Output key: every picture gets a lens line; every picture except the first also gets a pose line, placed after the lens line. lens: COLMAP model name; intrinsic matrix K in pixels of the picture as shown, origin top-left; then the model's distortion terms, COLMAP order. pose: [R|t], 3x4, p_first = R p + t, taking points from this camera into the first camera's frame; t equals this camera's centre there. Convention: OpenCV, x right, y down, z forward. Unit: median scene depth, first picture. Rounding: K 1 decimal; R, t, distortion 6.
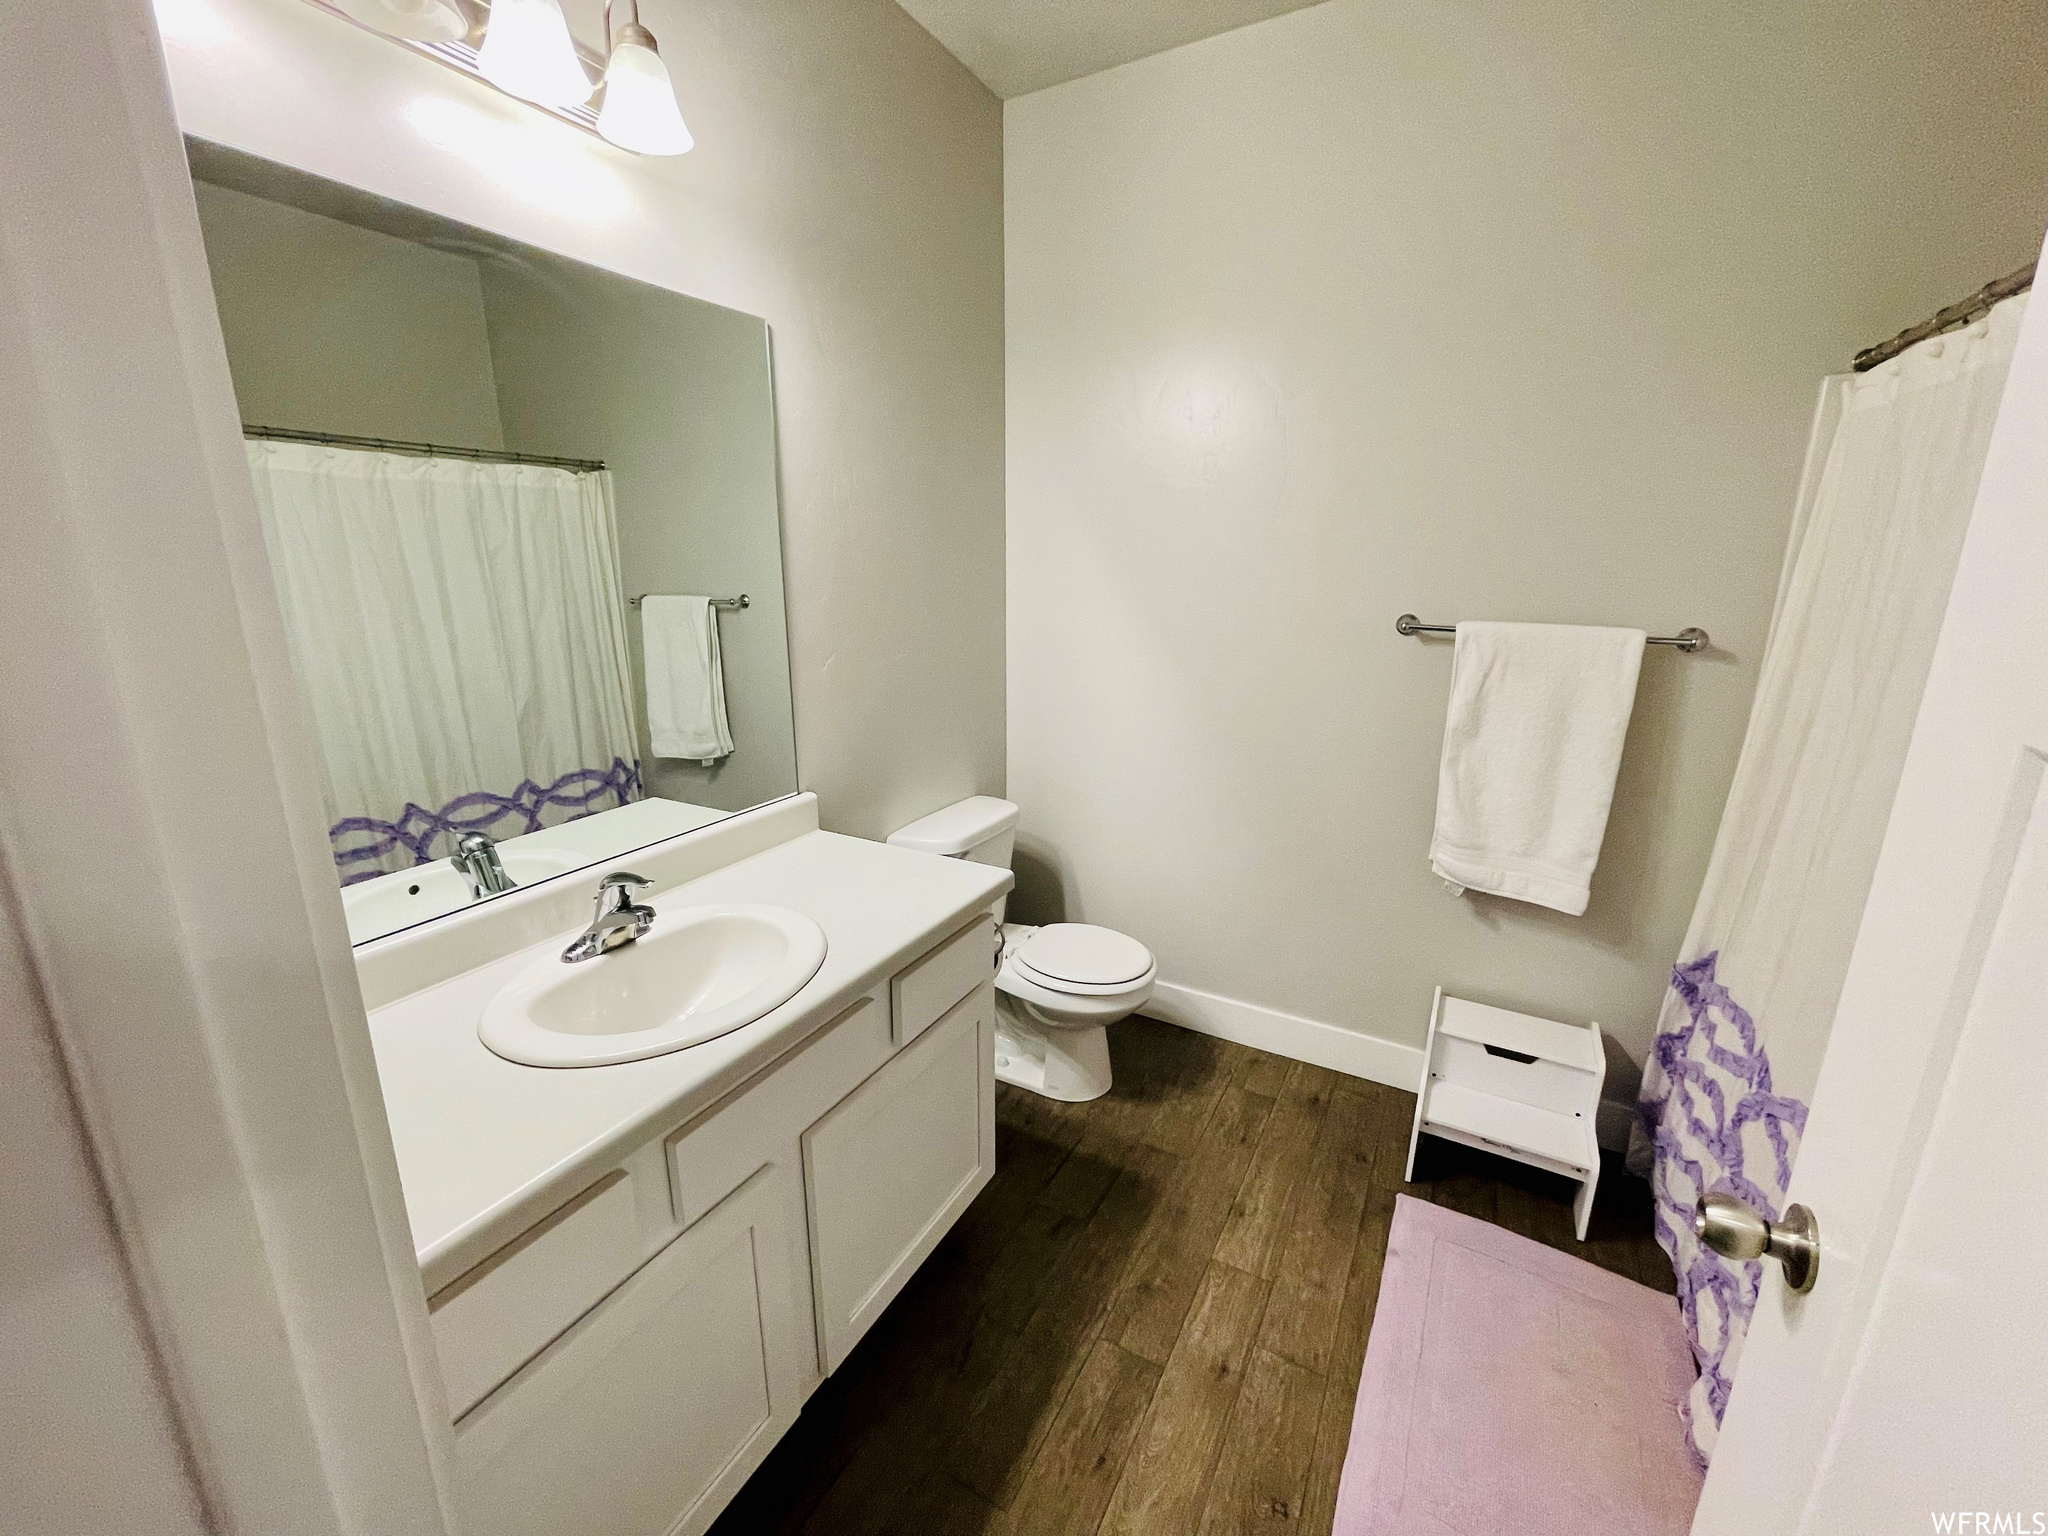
lens RADIAL K [[813.5, 0, 1013.5], [0, 813.5, 771.1], [0, 0, 1]] dist [-0.003605, -0.000251]
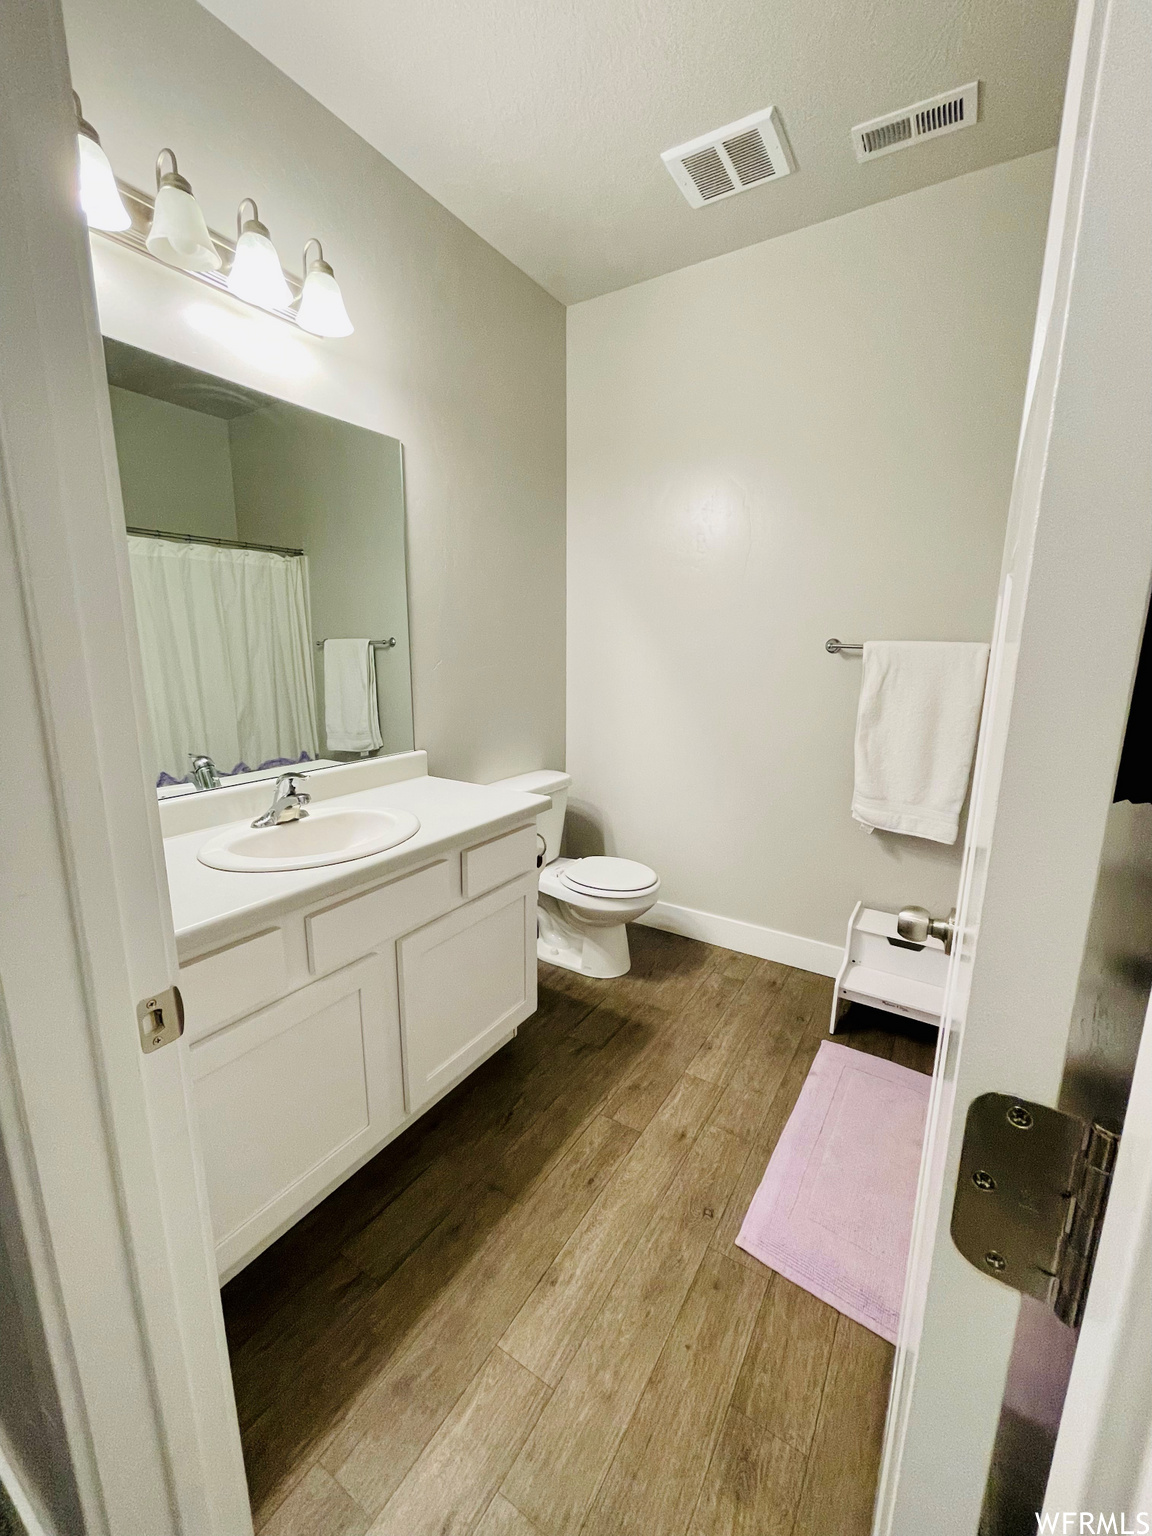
lens RADIAL K [[610.1, 0, 572.7], [0, 610.1, 767.7], [0, 0, 1]] dist [-0.003605, -0.000251]
pose [[0.998614, 0.017201, -0.049744, 0.080689], [-0.019792, 0.998447, -0.052079, 0.107650], [0.048771, 0.052991, 0.997403, -0.102638]]
